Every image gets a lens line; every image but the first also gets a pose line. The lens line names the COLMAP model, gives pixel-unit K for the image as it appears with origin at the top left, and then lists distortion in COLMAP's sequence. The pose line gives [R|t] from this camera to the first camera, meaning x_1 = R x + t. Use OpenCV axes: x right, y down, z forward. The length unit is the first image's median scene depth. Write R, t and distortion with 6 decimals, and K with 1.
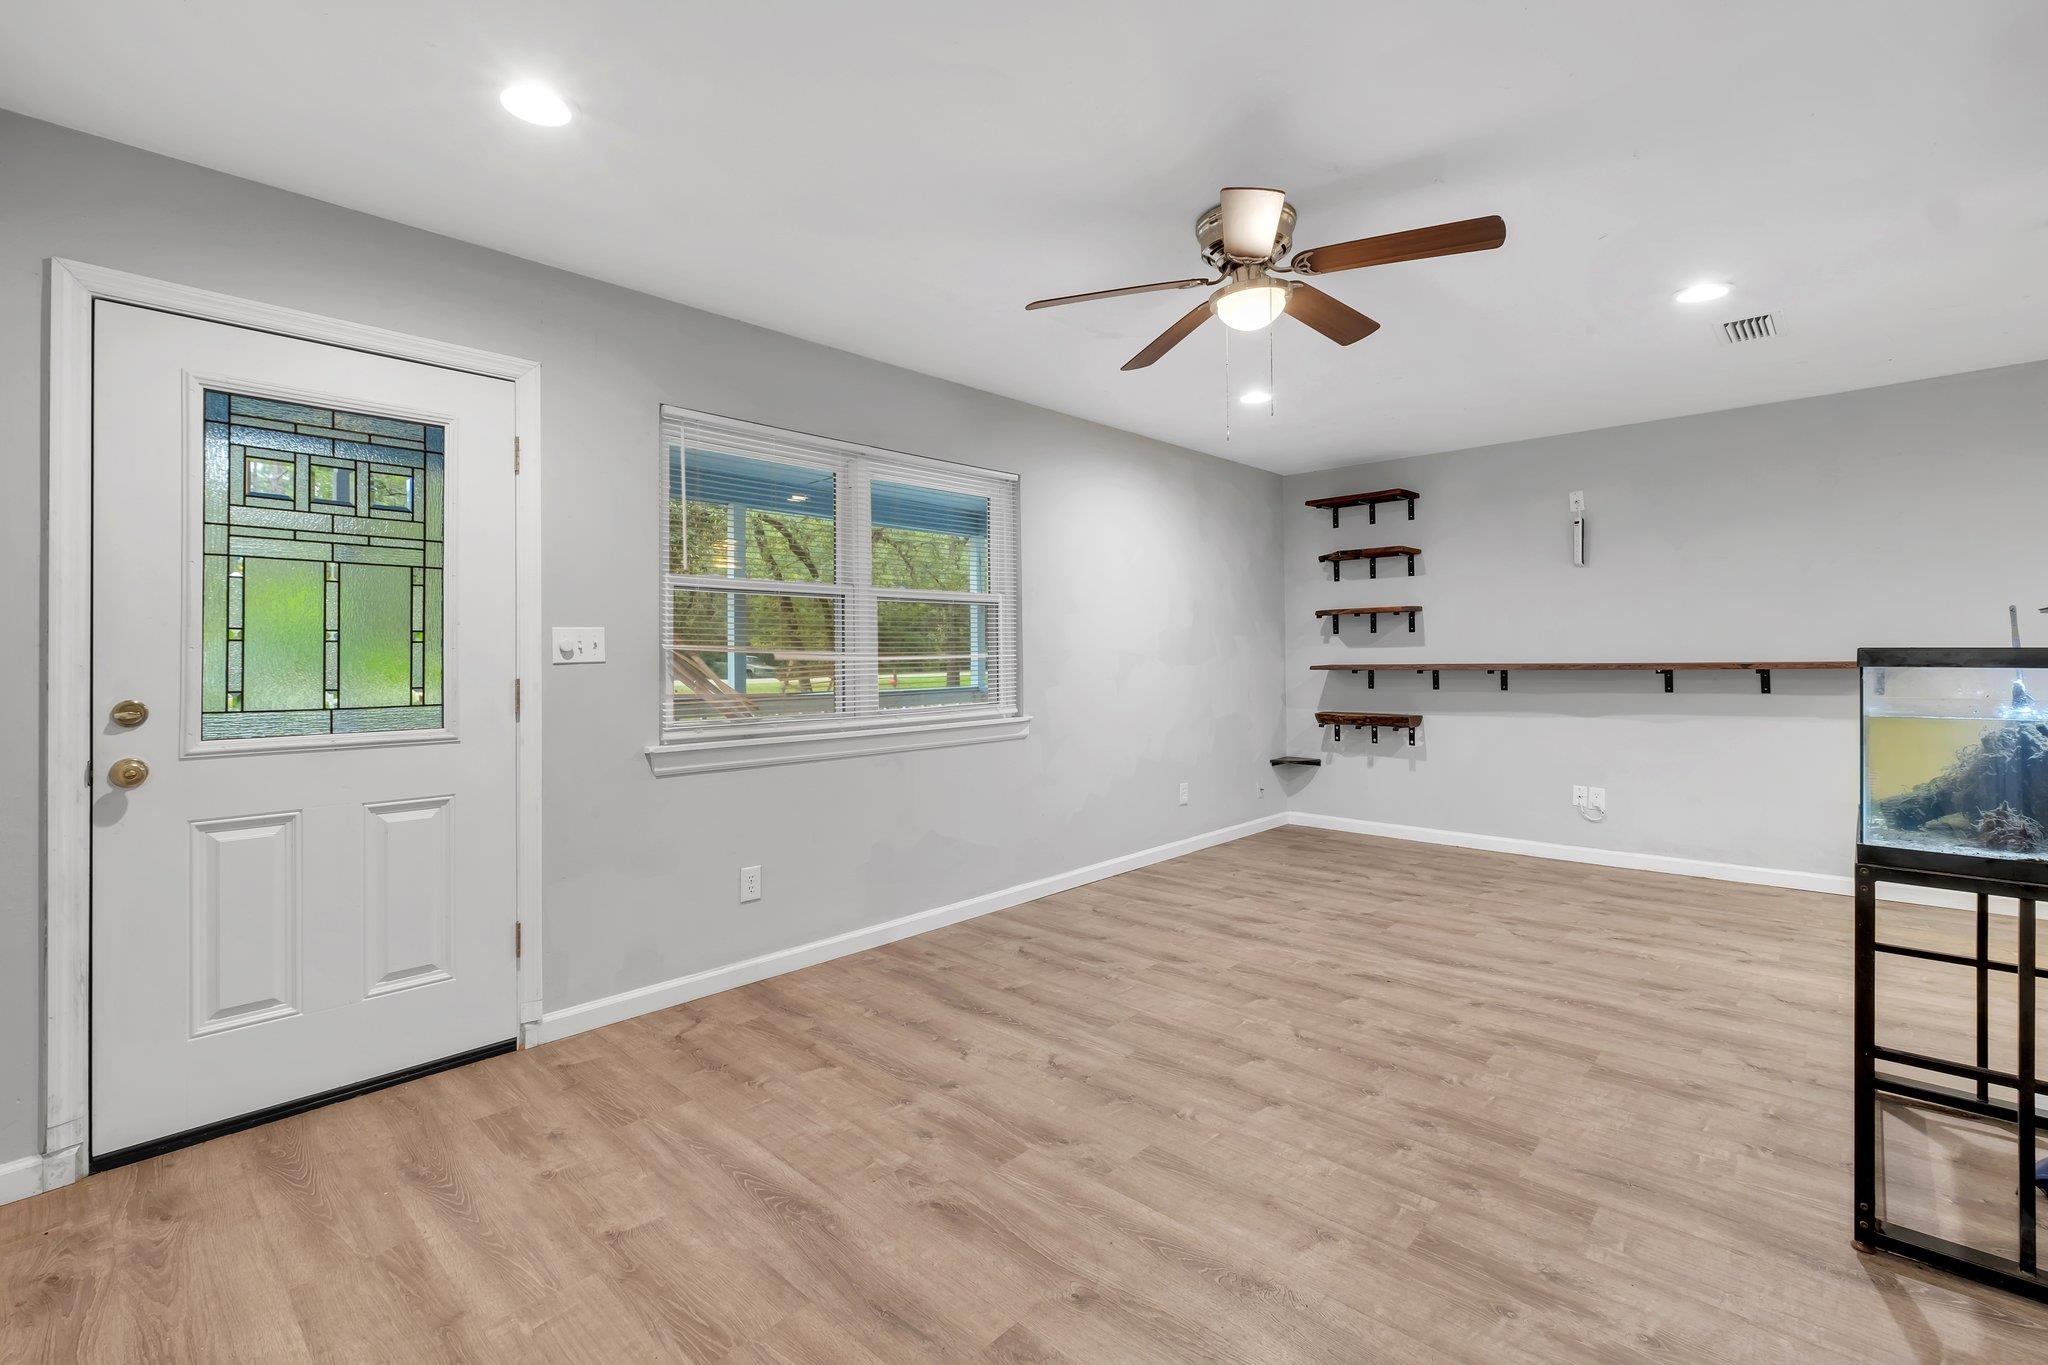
lens RADIAL K [[911.7, 0, 1018.6], [0, 911.7, 670.4], [0, 0, 1]] dist [-0.006869, 0.000381]
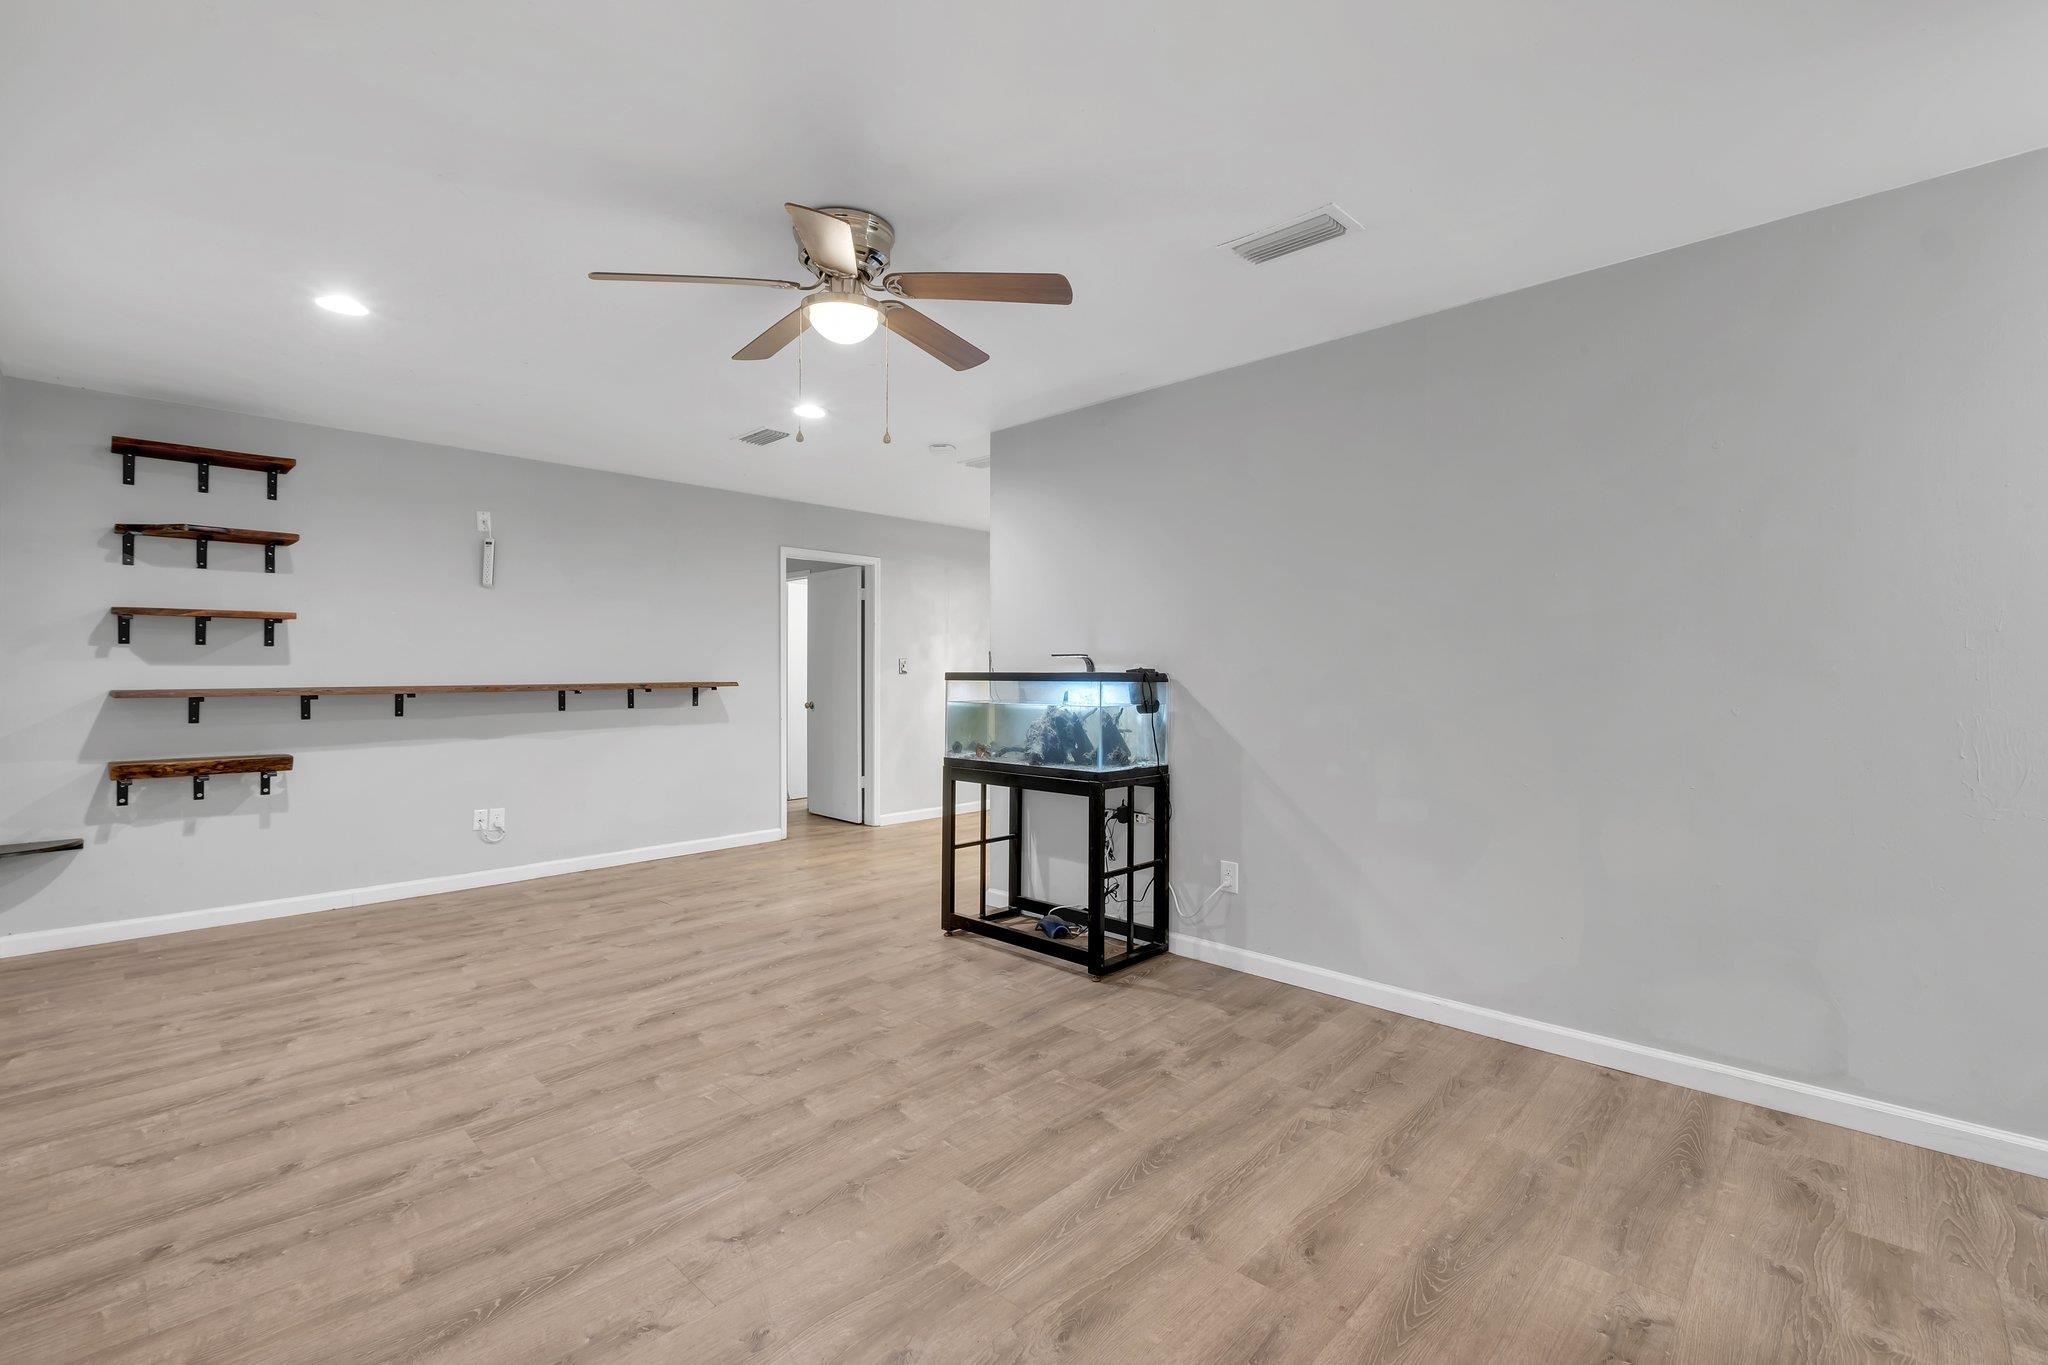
lens RADIAL K [[911.7, 0, 1018.7], [0, 911.7, 677.7], [0, 0, 1]] dist [-0.006869, 0.000381]
pose [[-0.002094, 0.003260, 0.999992, -0.547726], [0.015980, 0.999867, -0.003226, -0.004962], [-0.999870, 0.015973, -0.002146, 0.617010]]
